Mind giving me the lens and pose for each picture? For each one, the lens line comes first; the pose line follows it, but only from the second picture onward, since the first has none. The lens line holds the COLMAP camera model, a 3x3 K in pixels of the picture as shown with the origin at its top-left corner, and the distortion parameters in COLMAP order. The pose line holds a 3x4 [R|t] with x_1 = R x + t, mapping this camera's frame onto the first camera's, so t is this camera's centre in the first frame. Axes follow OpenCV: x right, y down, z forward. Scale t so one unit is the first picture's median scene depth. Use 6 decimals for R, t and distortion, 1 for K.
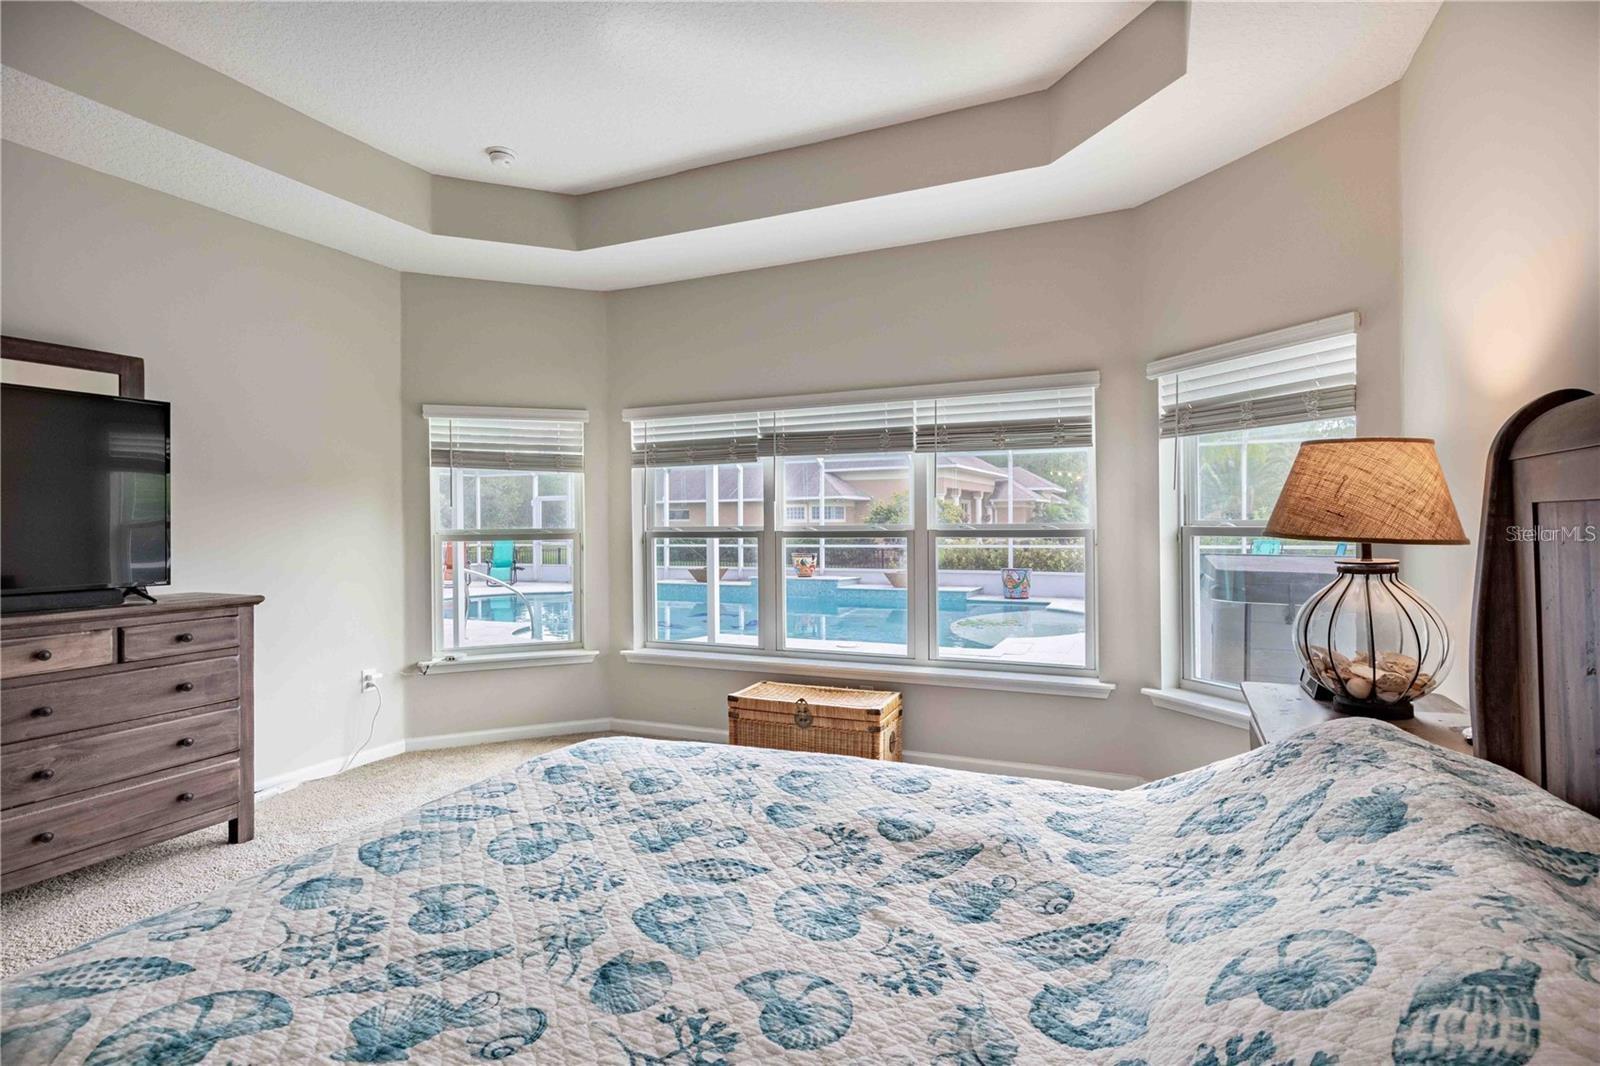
lens RADIAL K [[790.2, 0, 800.8], [0, 790.2, 535.8], [0, 0, 1]] dist [0.007454, -0.002863]
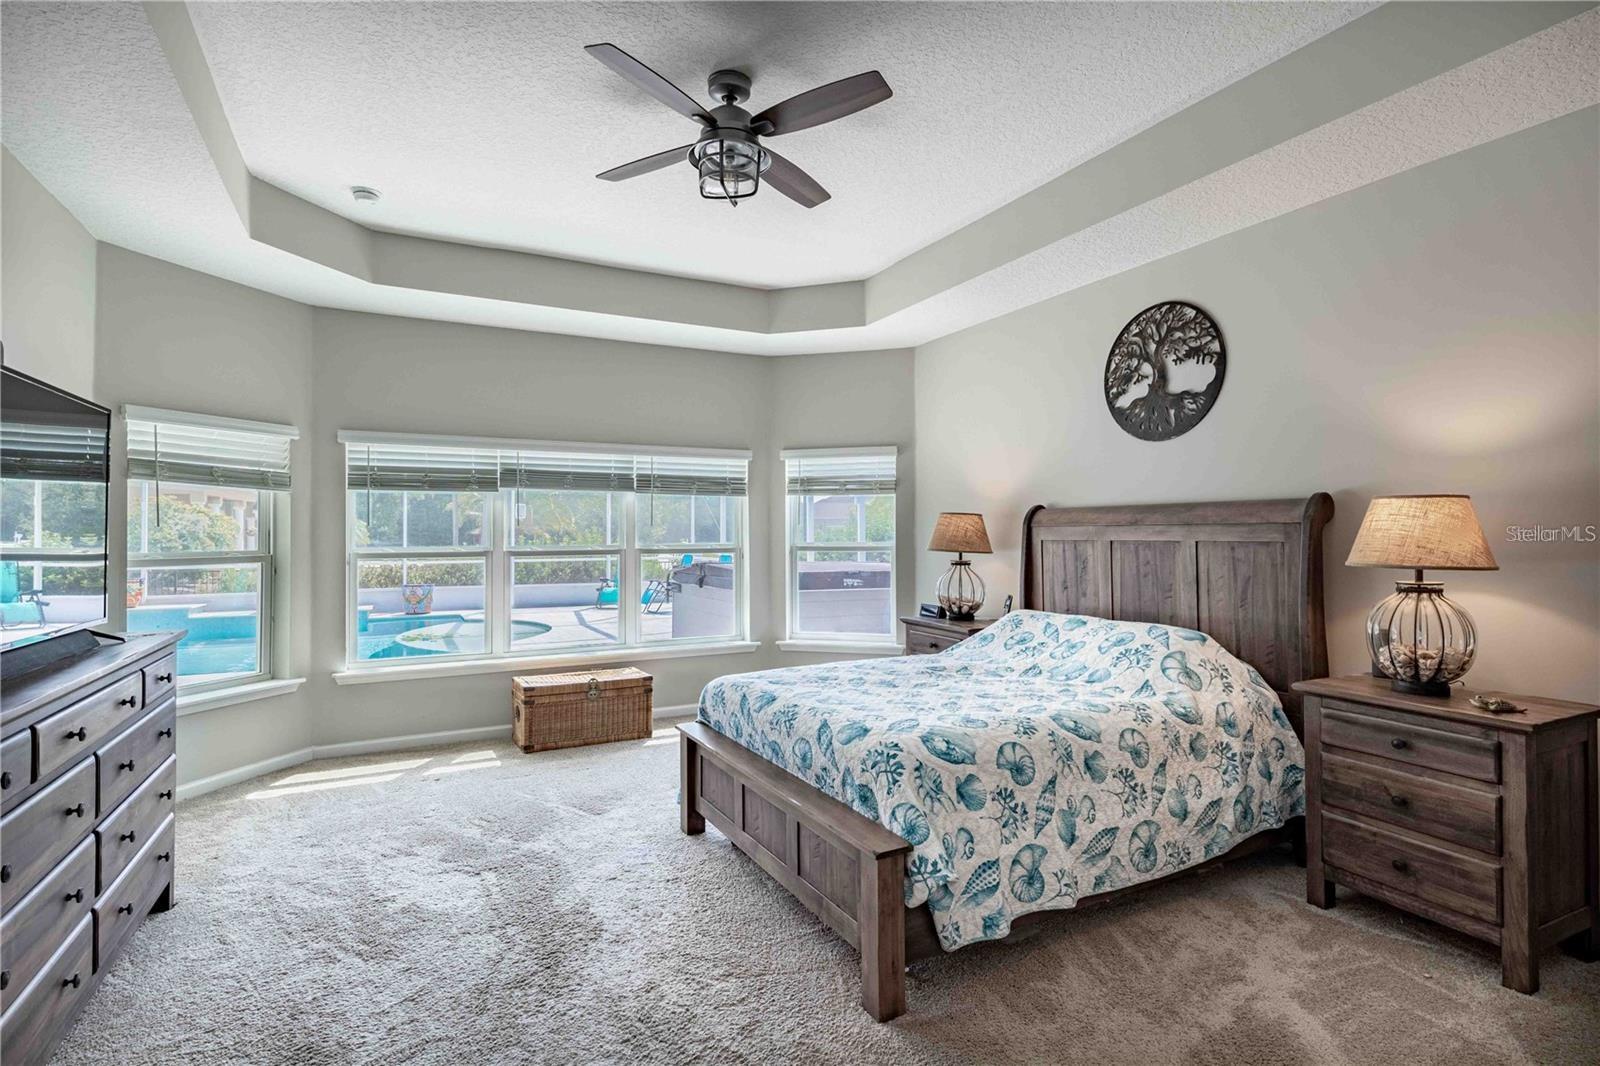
lens RADIAL K [[790.2, 0, 794.2], [0, 790.2, 526.7], [0, 0, 1]] dist [0.007454, -0.002863]
pose [[0.626237, 0.013880, 0.779509, -0.769805], [0.010218, 0.999610, -0.026008, -0.007199], [-0.779566, 0.024252, 0.625851, -0.082641]]
